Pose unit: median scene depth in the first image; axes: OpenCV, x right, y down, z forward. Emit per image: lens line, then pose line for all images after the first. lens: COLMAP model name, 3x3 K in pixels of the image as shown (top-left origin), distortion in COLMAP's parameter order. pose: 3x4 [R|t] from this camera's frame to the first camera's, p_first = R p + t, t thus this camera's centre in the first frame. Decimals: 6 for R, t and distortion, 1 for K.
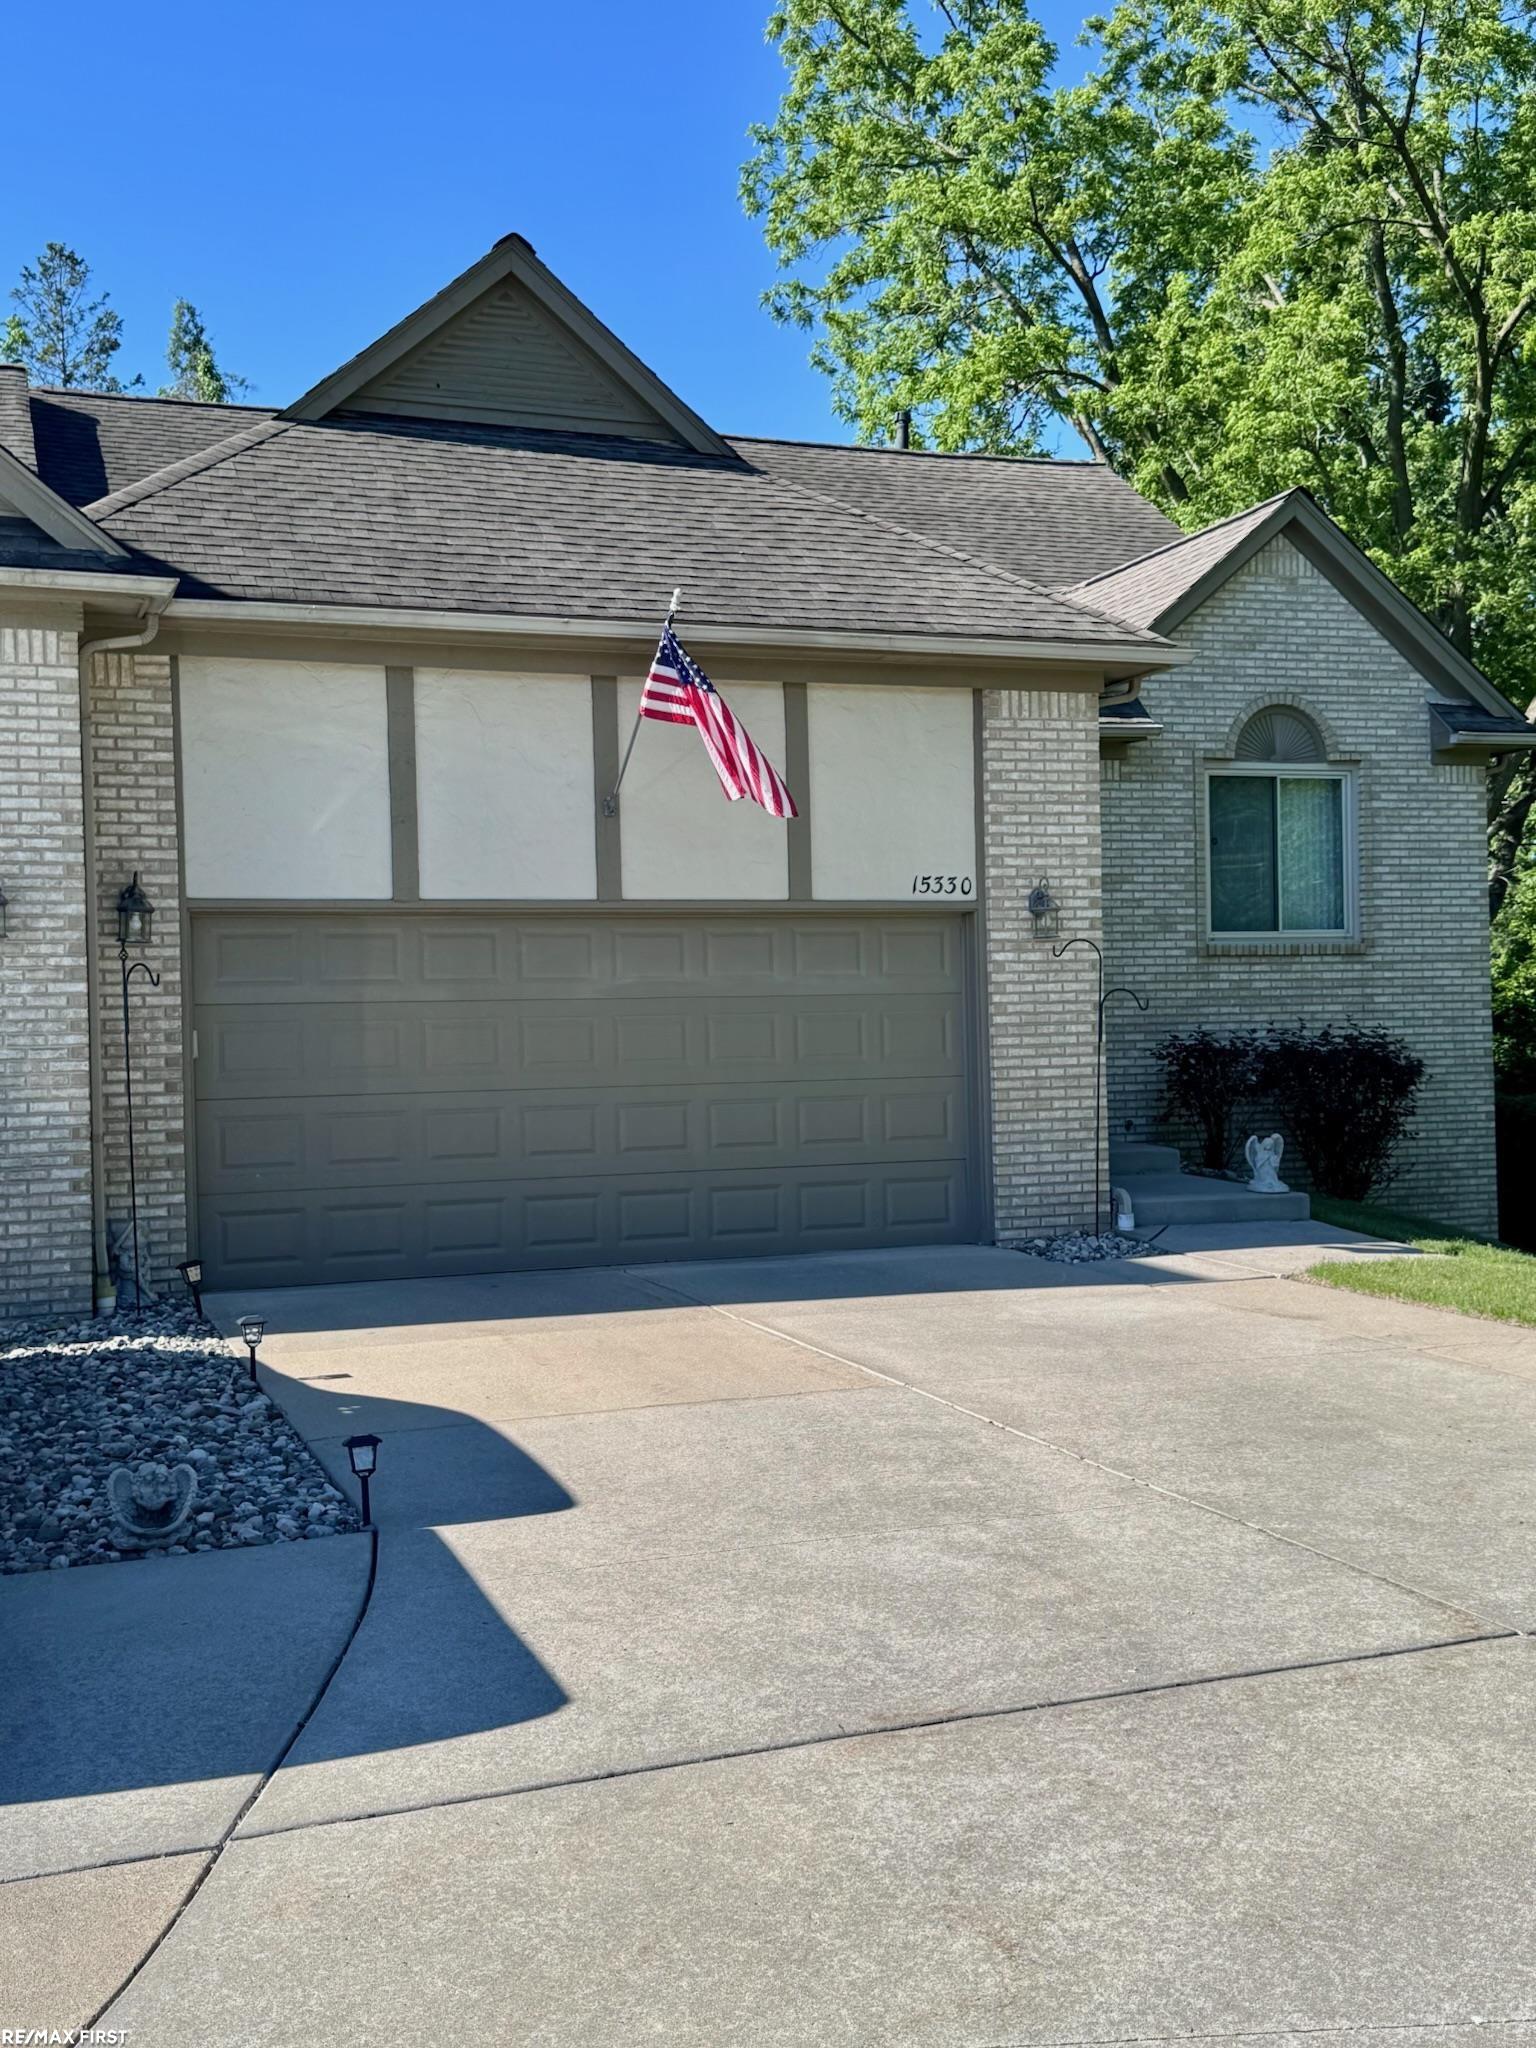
lens RADIAL K [[2165.3, 0, 736.6], [0, 2165.3, 1032.9], [0, 0, 1]] dist [0.091259, 0.000000]
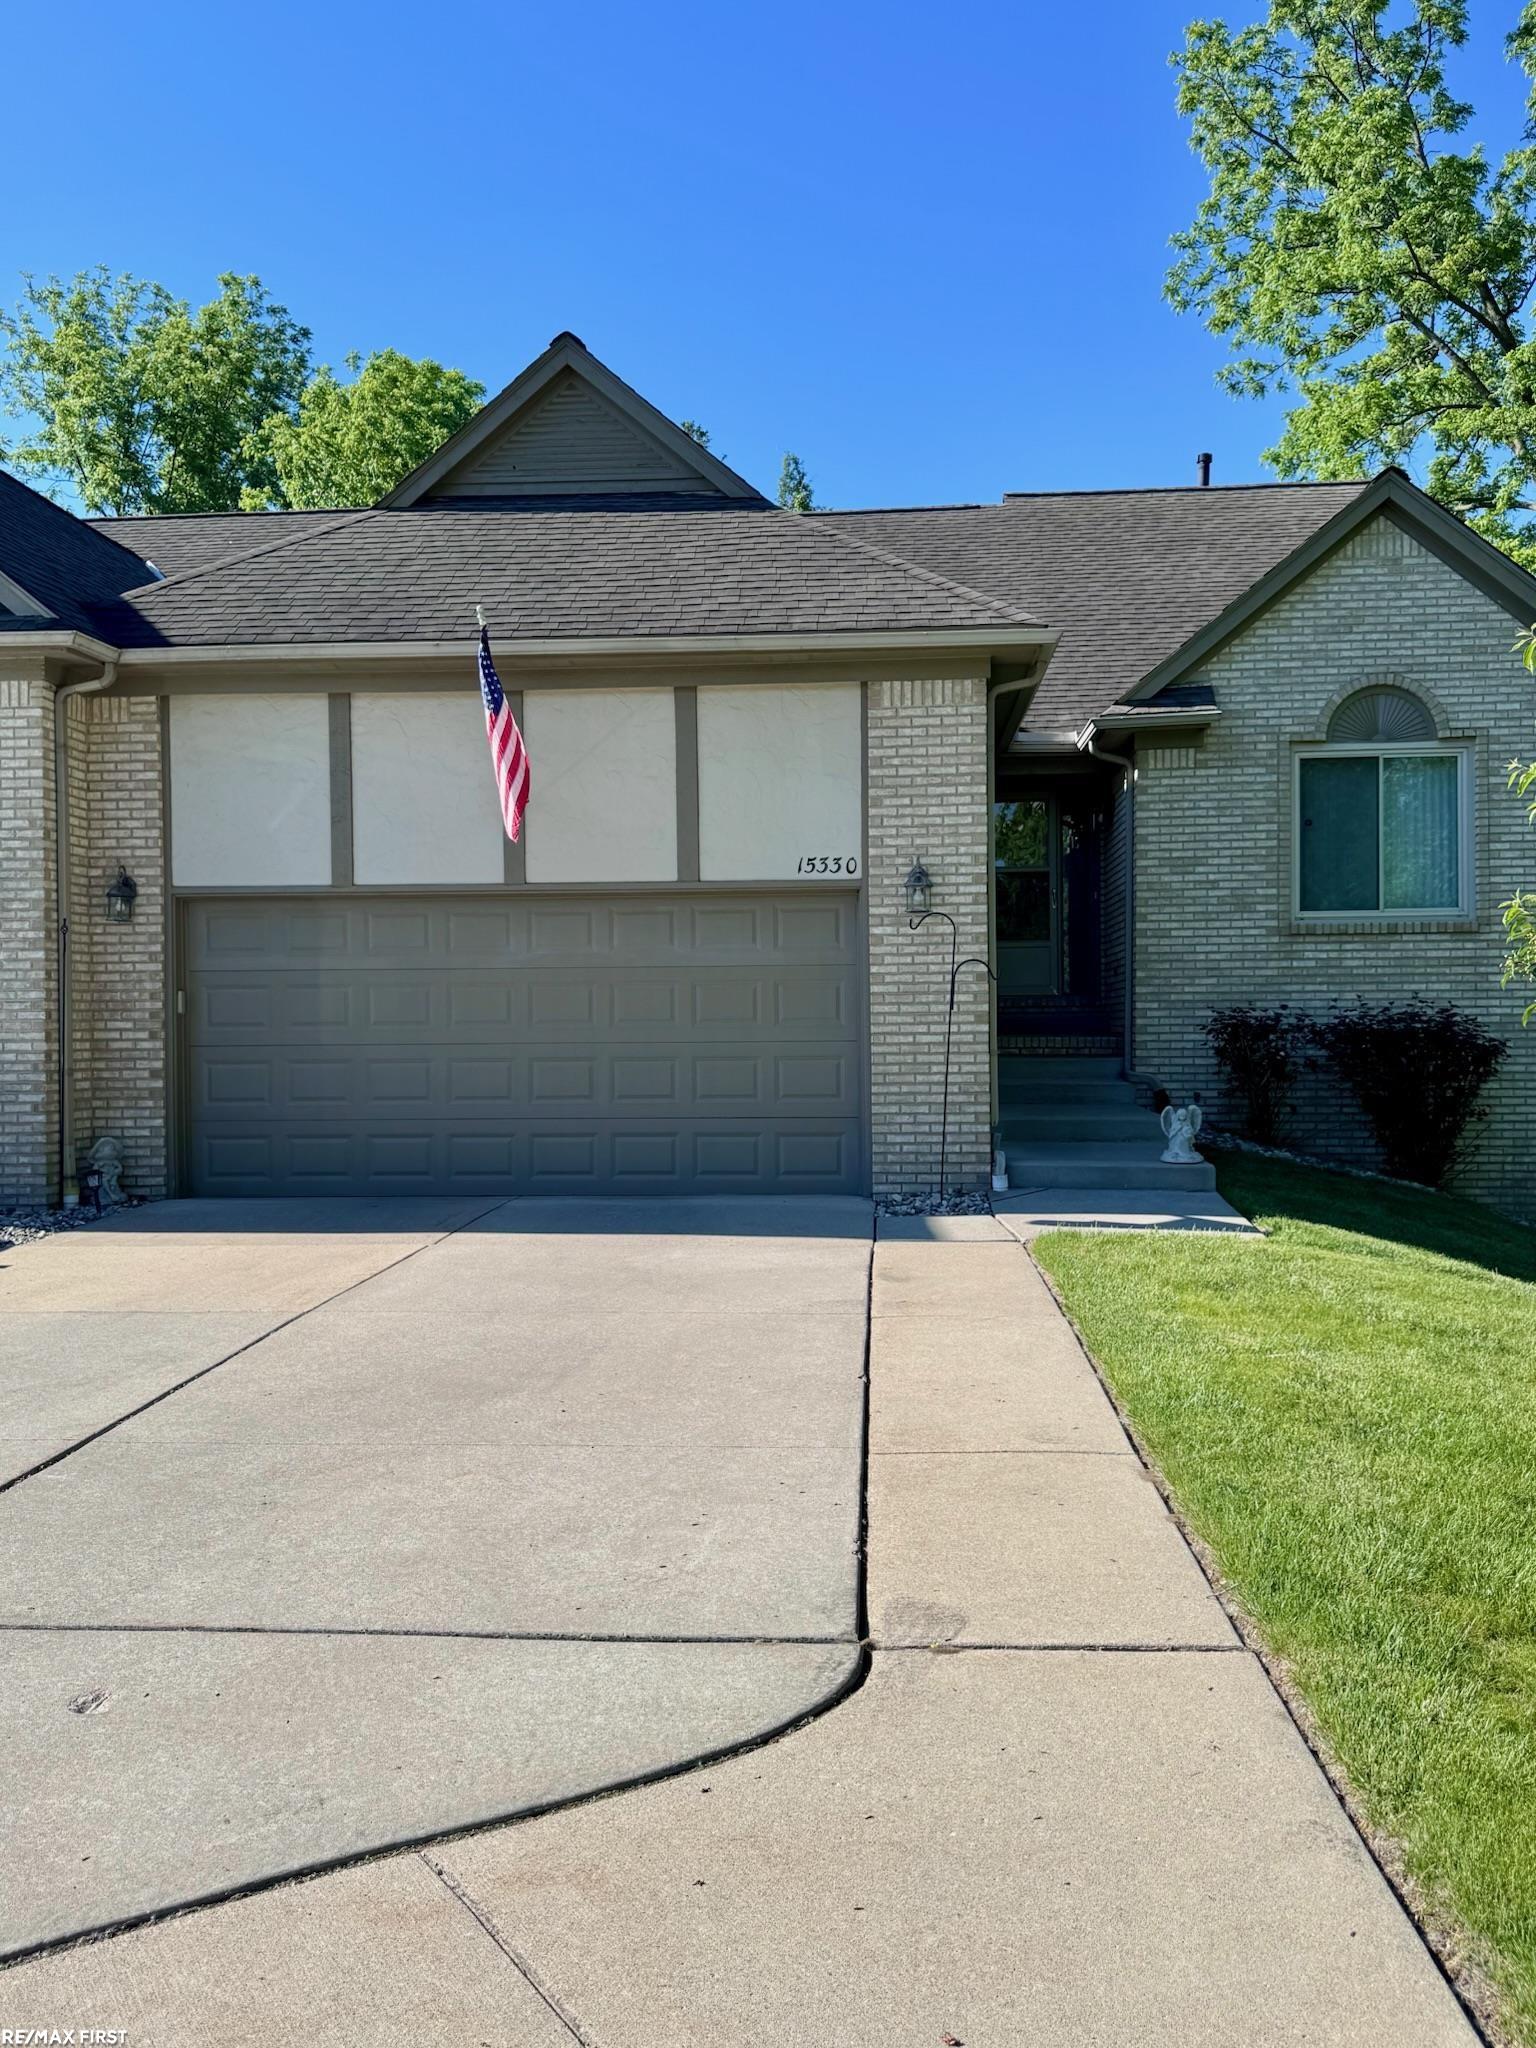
lens RADIAL K [[1656.9, 0, 735.5], [0, 1656.9, 1031.6], [0, 0, 1]] dist [0.094582, -0.152922]
pose [[0.906715, 0.015494, -0.421460, 0.403837], [-0.012819, 0.999876, 0.009179, 0.008386], [0.421550, -0.002920, 0.906801, 0.223421]]
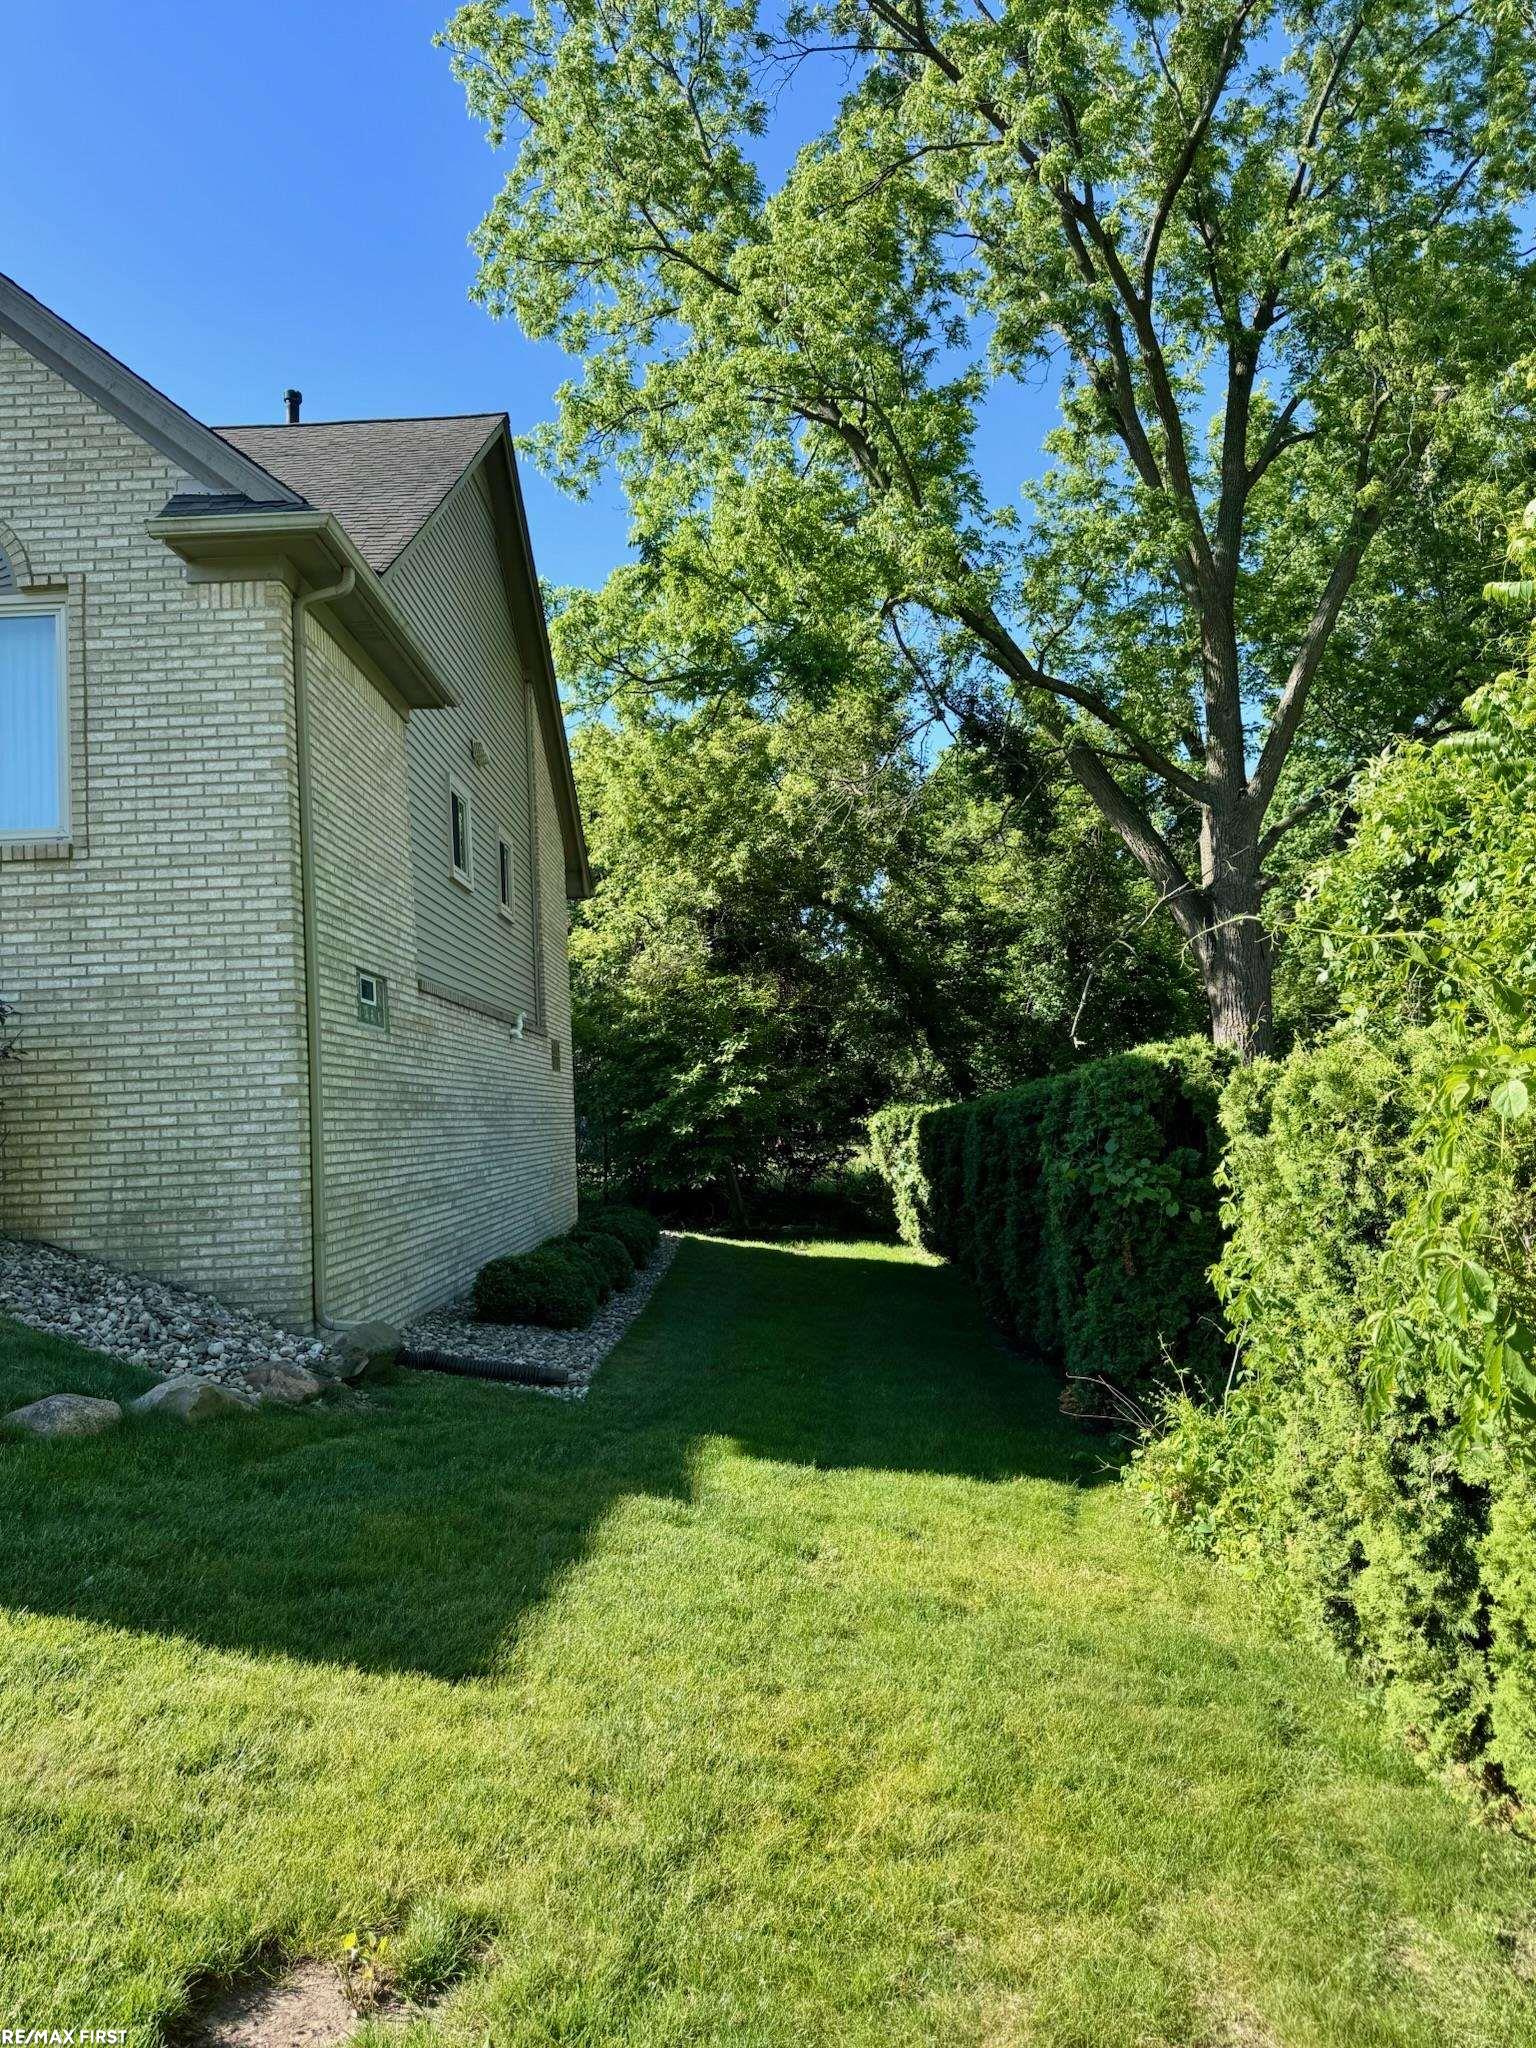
lens RADIAL K [[1505.0, 0, 781.9], [0, 1505.0, 1018.6], [0, 0, 1]] dist [0.001261, -0.009084]
pose [[0.945743, -0.040941, -0.322326, 0.864567], [0.023504, 0.998051, -0.057806, 0.062513], [0.324065, 0.047094, 0.944862, 0.830474]]
